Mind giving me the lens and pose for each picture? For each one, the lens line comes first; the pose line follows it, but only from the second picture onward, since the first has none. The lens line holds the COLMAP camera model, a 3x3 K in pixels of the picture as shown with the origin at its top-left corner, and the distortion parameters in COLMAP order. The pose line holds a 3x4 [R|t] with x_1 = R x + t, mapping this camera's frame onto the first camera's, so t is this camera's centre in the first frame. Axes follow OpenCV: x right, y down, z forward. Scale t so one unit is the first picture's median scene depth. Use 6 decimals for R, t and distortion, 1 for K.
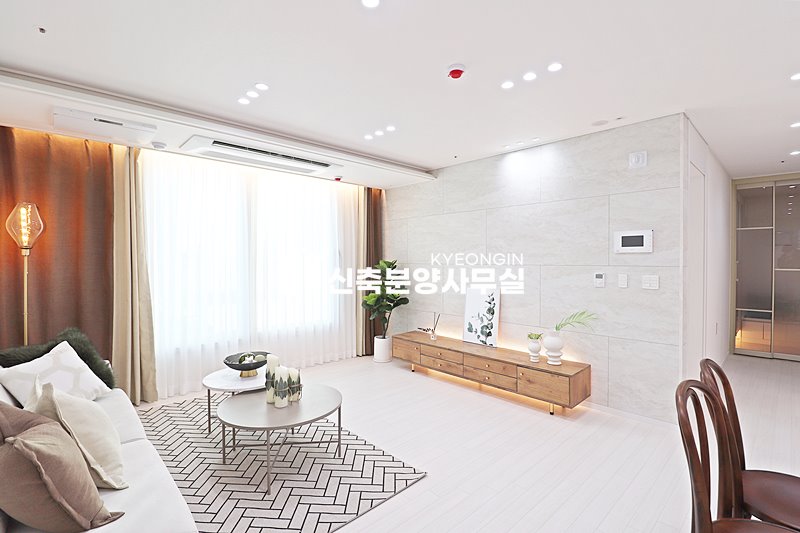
lens RADIAL K [[373.6, 0, 398.9], [0, 373.6, 266.2], [0, 0, 1]] dist [-0.016752, -0.004232]
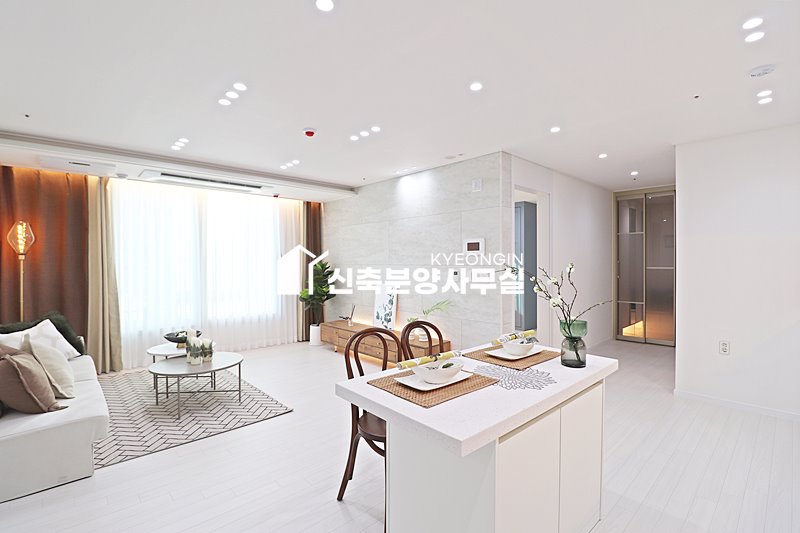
lens RADIAL K [[373.6, 0, 402.8], [0, 373.6, 265.4], [0, 0, 1]] dist [-0.016752, -0.004232]
pose [[0.999972, -0.004214, -0.006170, 0.362648], [0.004178, 0.999974, -0.005853, 0.006126], [0.006194, 0.005827, 0.999964, -0.313831]]
